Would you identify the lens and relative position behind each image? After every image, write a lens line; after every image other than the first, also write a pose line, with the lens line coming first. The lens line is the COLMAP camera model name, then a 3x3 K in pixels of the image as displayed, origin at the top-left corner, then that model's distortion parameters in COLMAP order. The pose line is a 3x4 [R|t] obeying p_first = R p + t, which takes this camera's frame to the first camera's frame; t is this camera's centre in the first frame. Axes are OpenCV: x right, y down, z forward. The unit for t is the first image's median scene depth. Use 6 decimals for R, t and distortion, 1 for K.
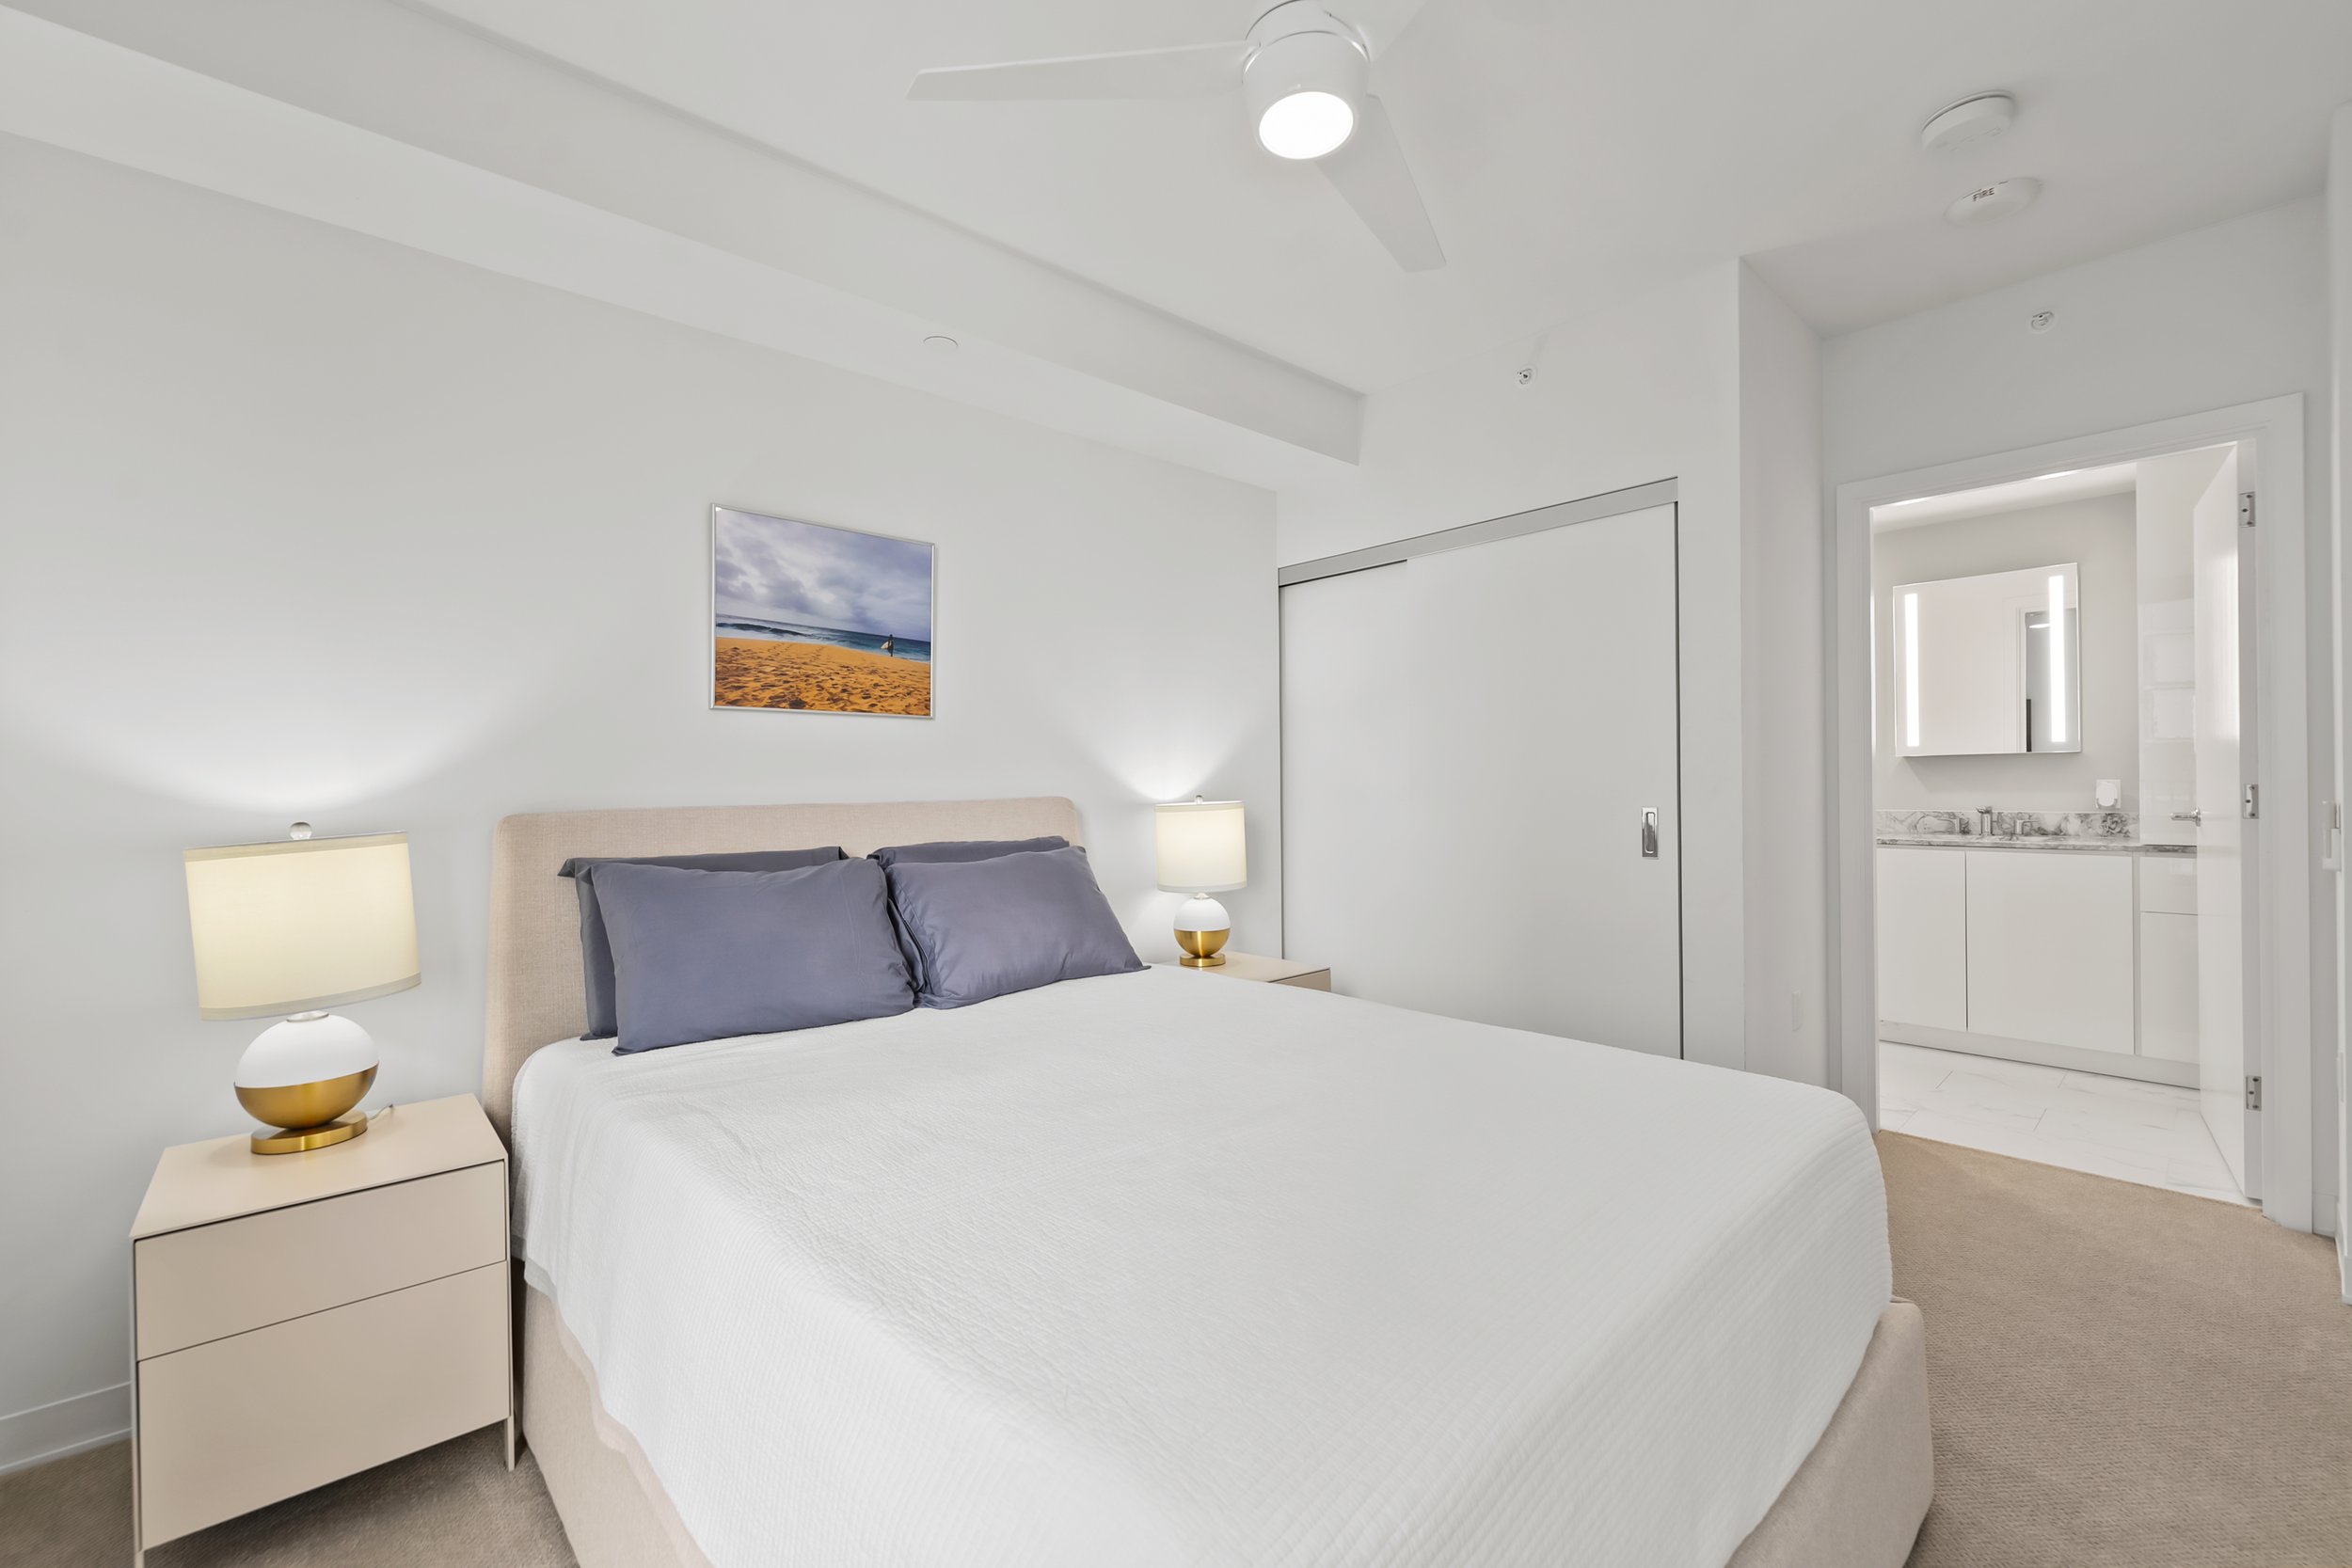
lens RADIAL K [[973.3, 0, 1177.4], [0, 973.3, 797.8], [0, 0, 1]] dist [-0.001099, -0.000173]
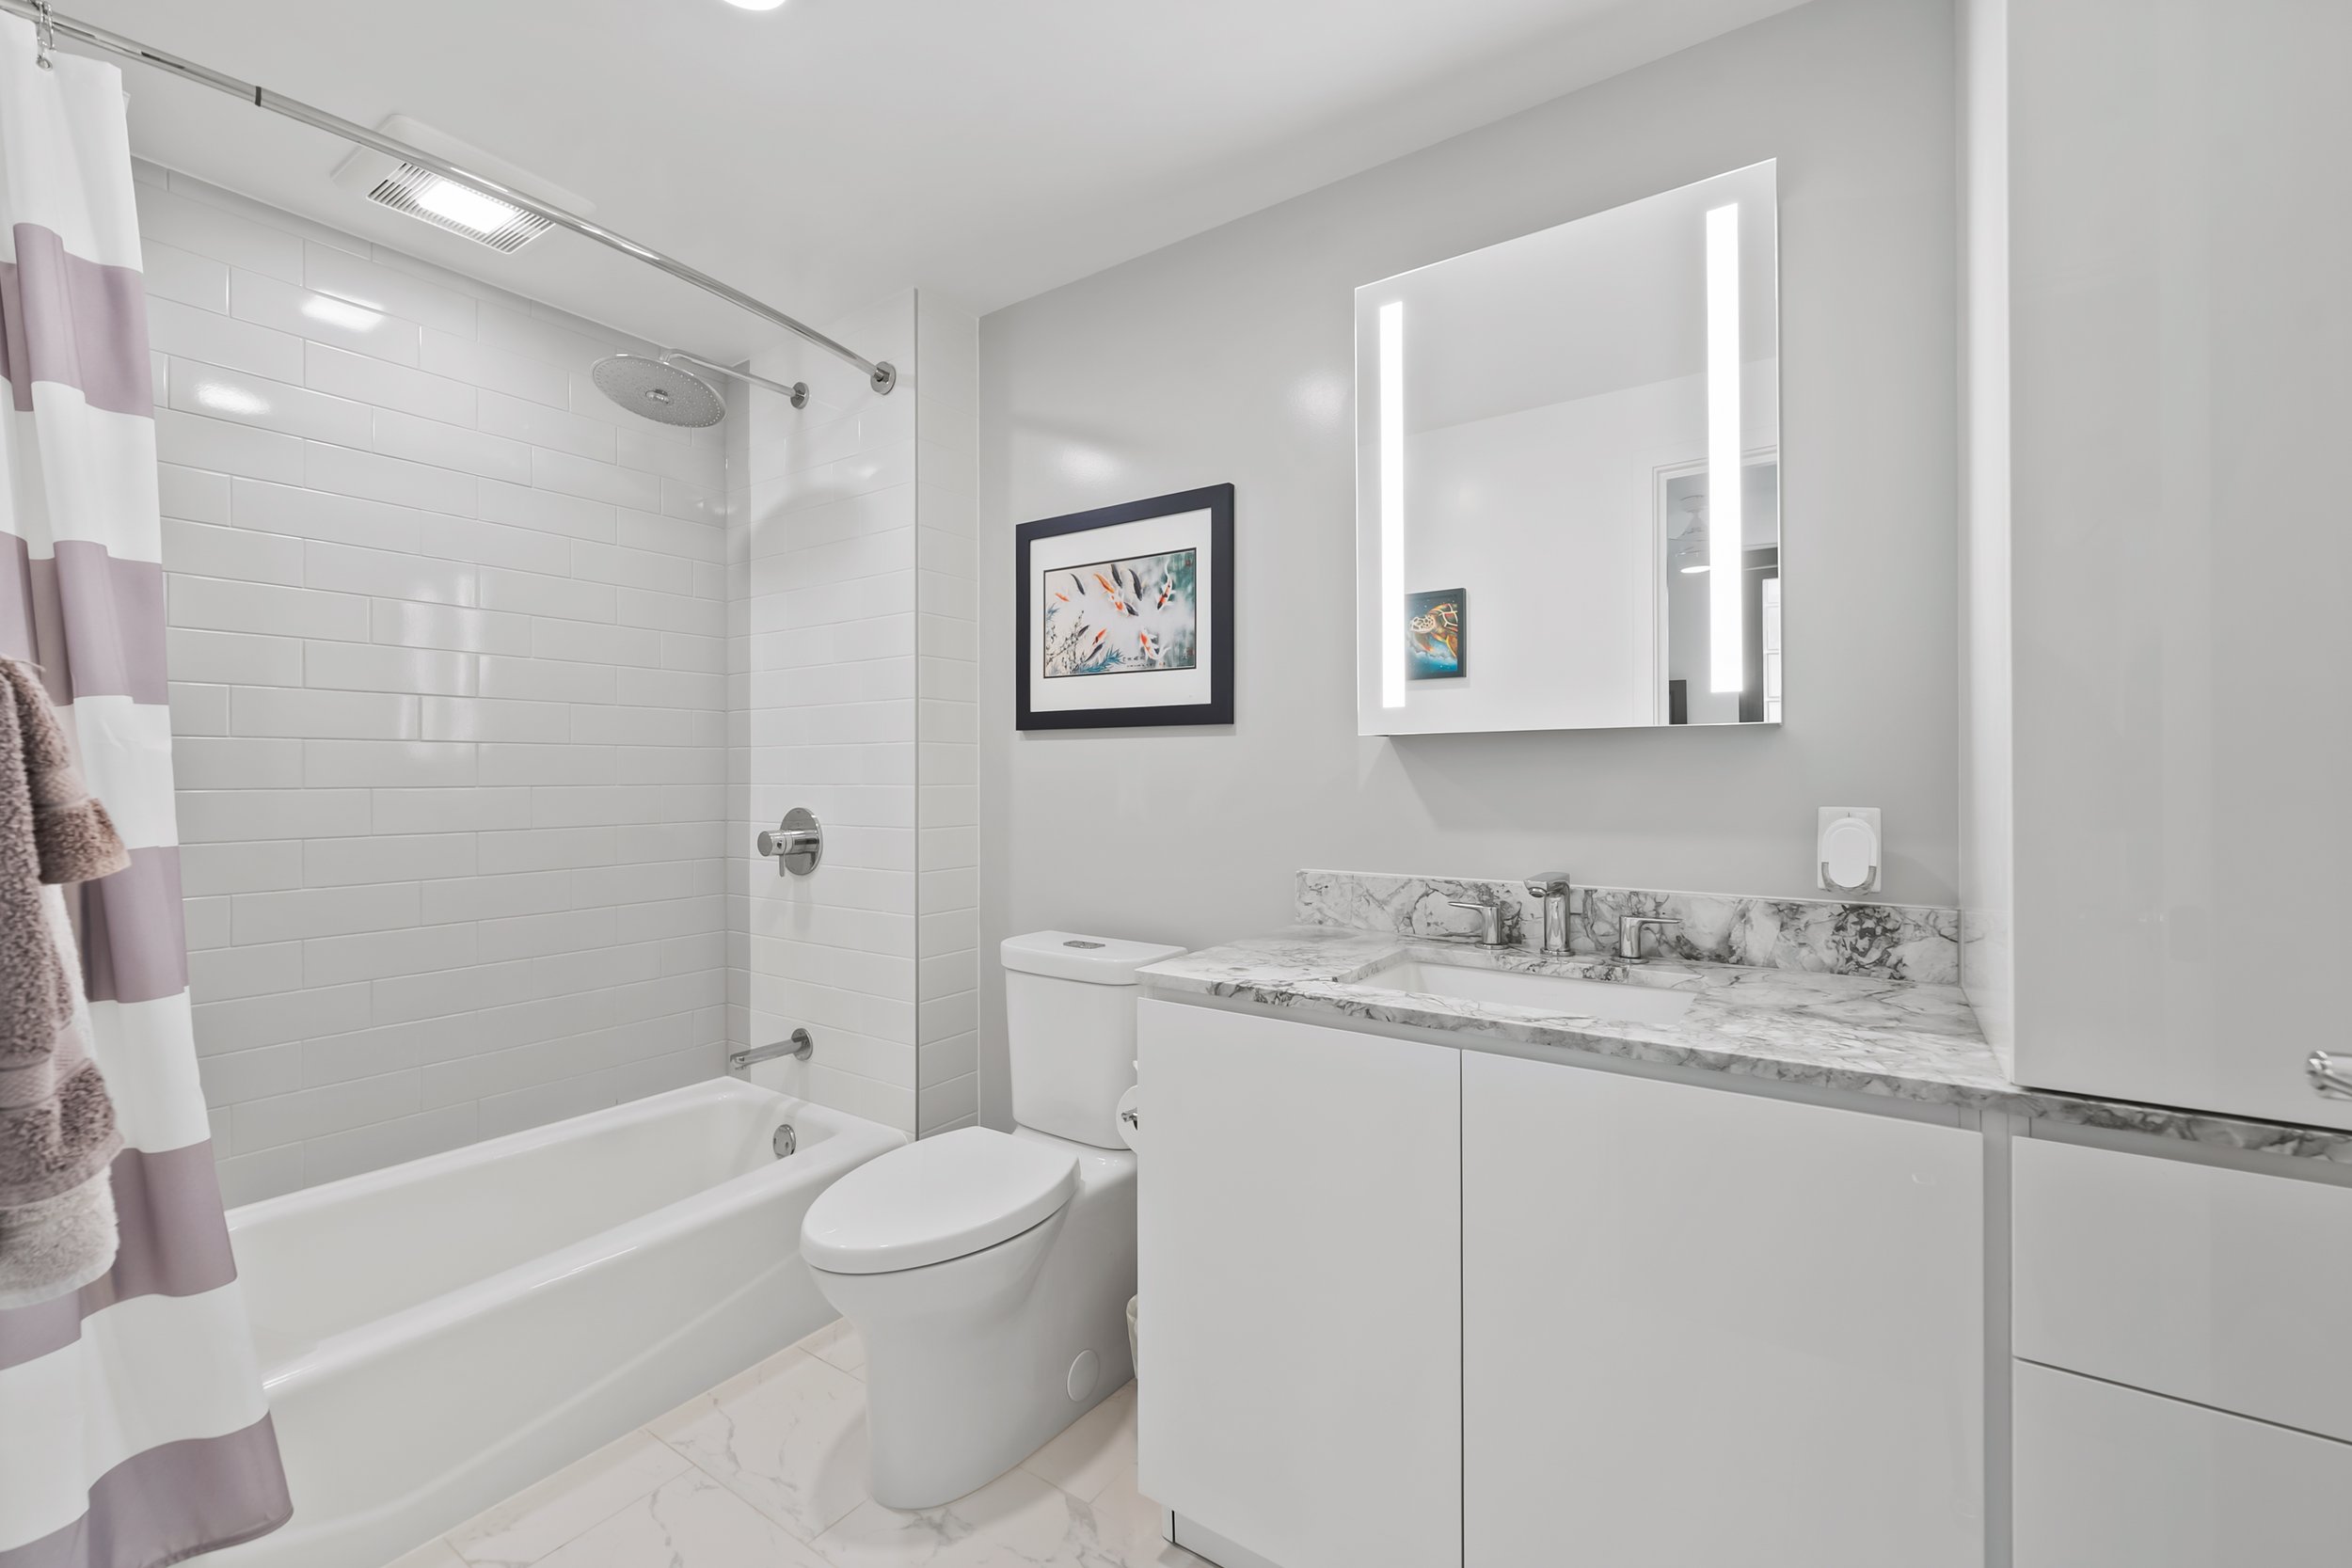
lens RADIAL K [[983.9, 0, 1176.4], [0, 983.9, 779.5], [0, 0, 1]] dist [-0.001250, -0.000391]
pose [[0.973004, 0.014417, 0.230339, 5.796280], [-0.010657, 0.999789, -0.017560, -0.177227], [-0.230543, 0.014631, 0.972952, 6.427883]]
